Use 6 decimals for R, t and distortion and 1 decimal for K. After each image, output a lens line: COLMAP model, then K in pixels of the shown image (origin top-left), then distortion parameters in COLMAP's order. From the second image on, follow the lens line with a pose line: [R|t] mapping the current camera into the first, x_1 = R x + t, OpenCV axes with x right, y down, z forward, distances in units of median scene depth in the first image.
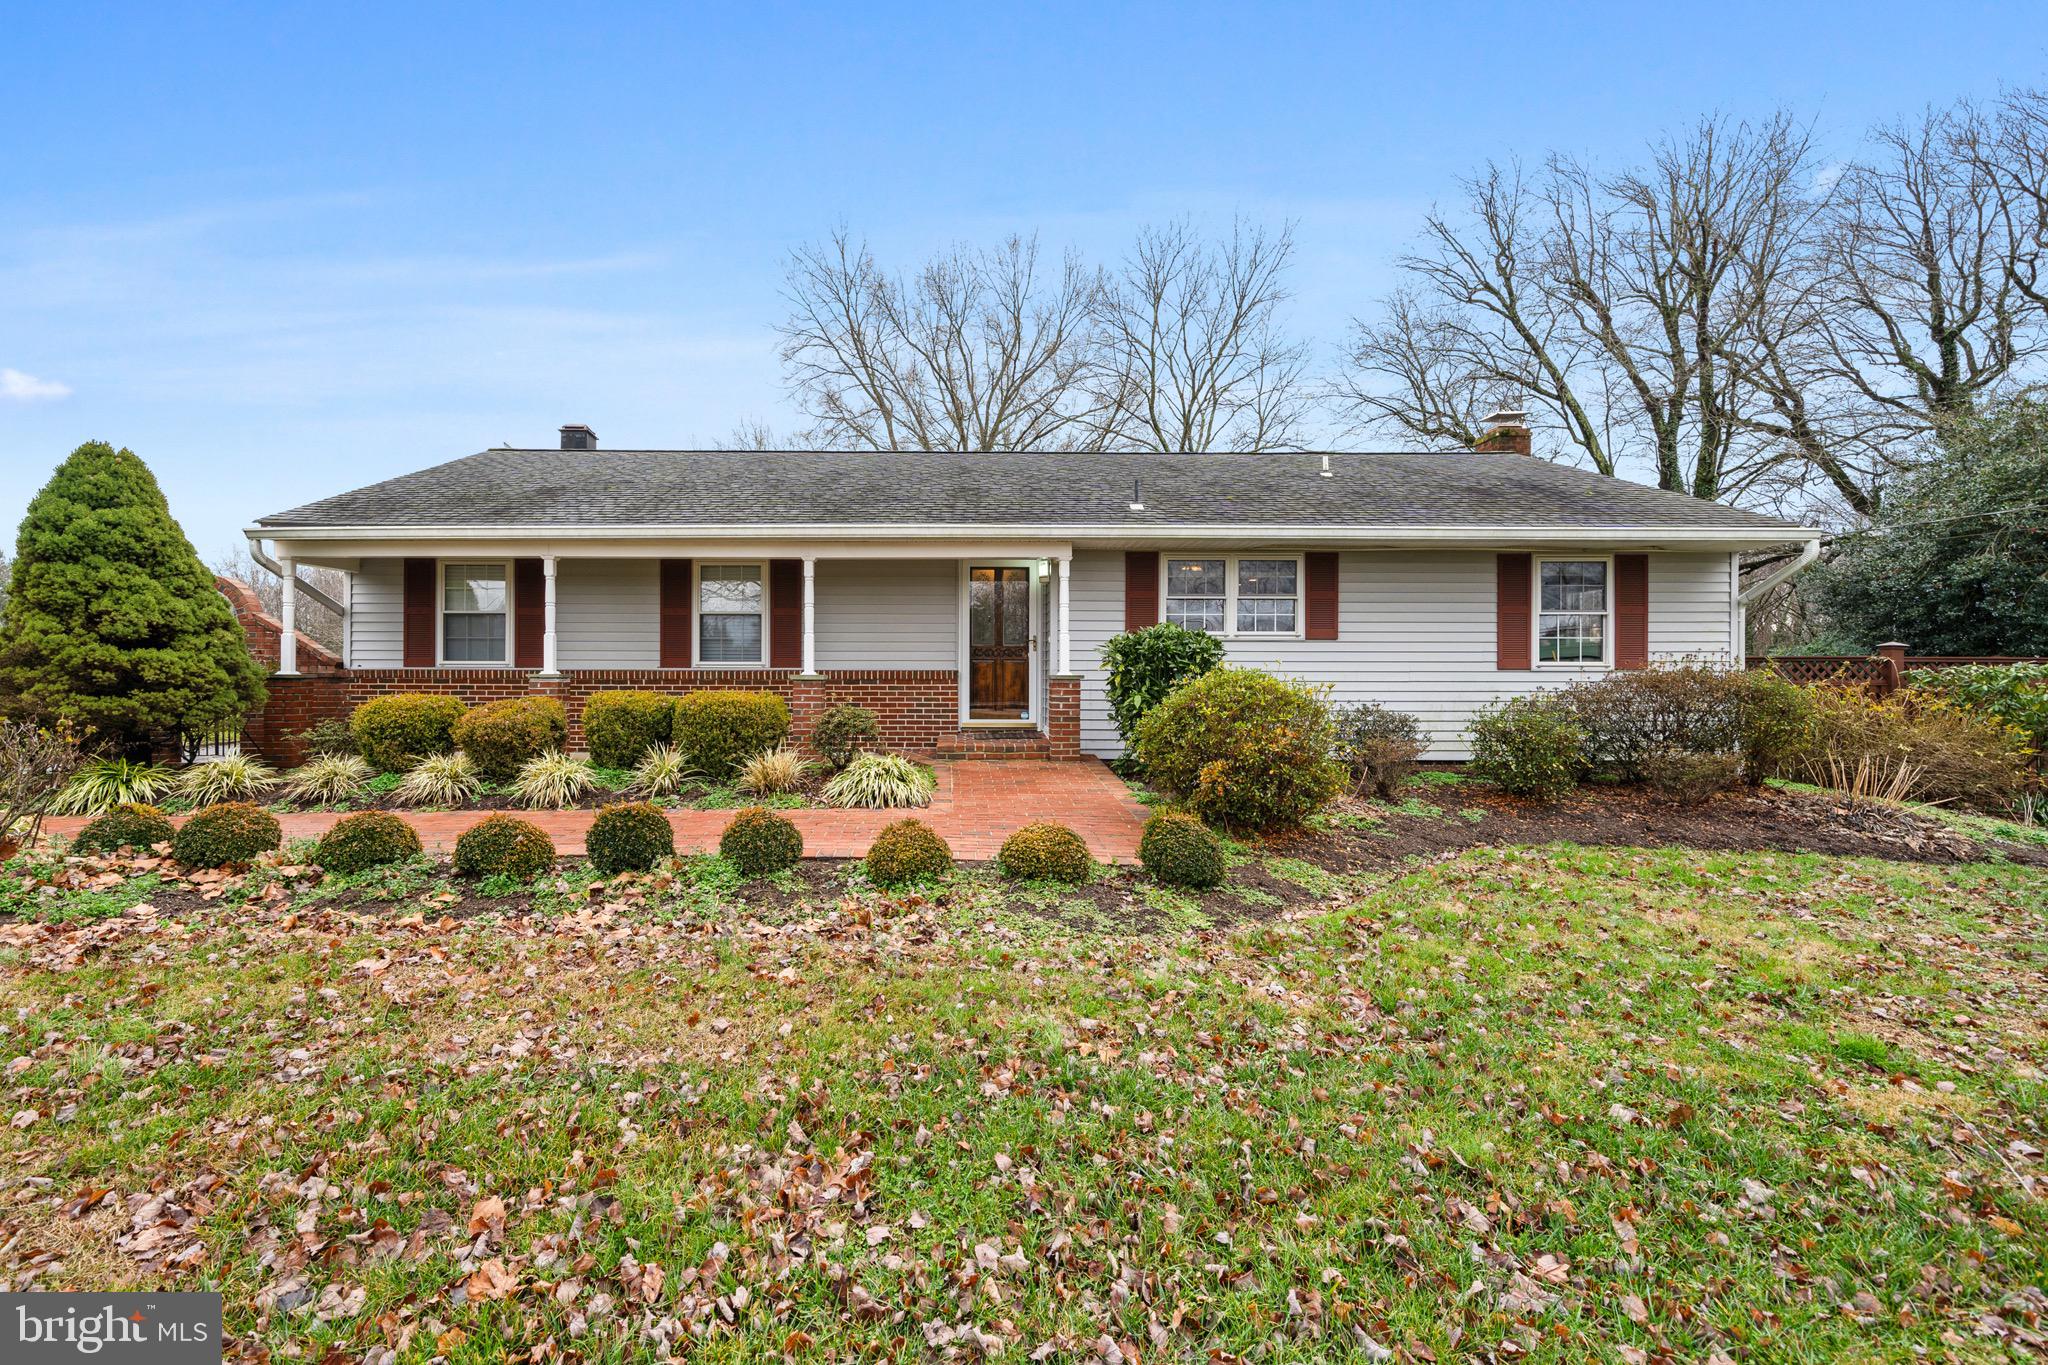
lens RADIAL K [[846.9, 0, 935.7], [0, 846.9, 682.0], [0, 0, 1]] dist [-0.002035, -0.000451]
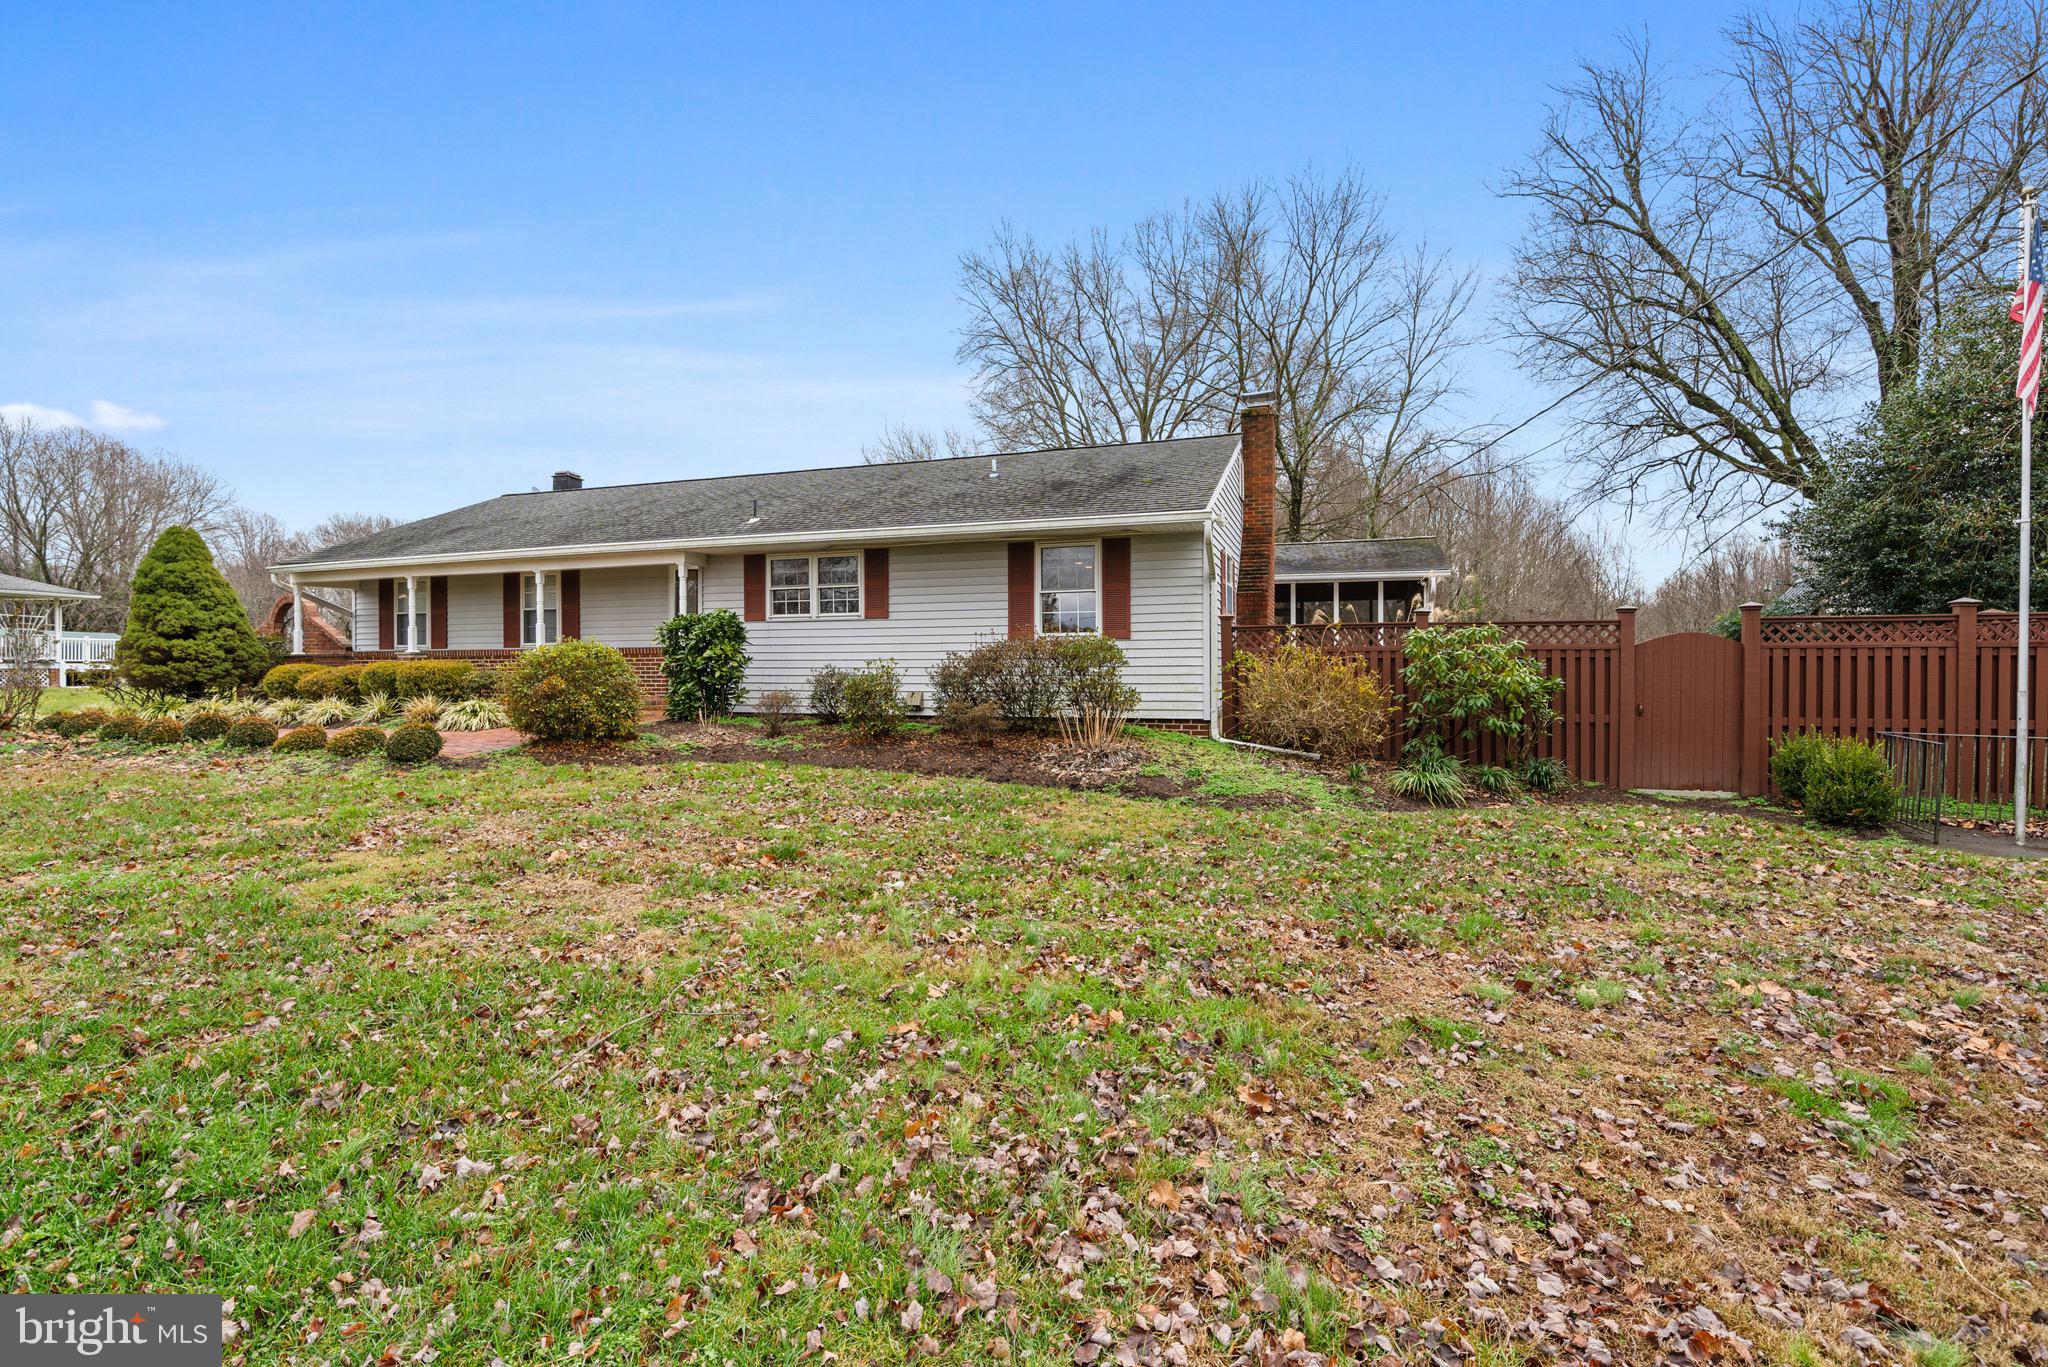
lens RADIAL K [[882.3, 0, 1003.9], [0, 882.3, 683.7], [0, 0, 1]] dist [-0.009415, -0.000290]
pose [[0.946739, 0.001489, -0.321998, 1.050916], [0.003542, 0.999881, 0.015036, 0.026435], [0.321982, -0.015376, 0.946621, -0.169786]]
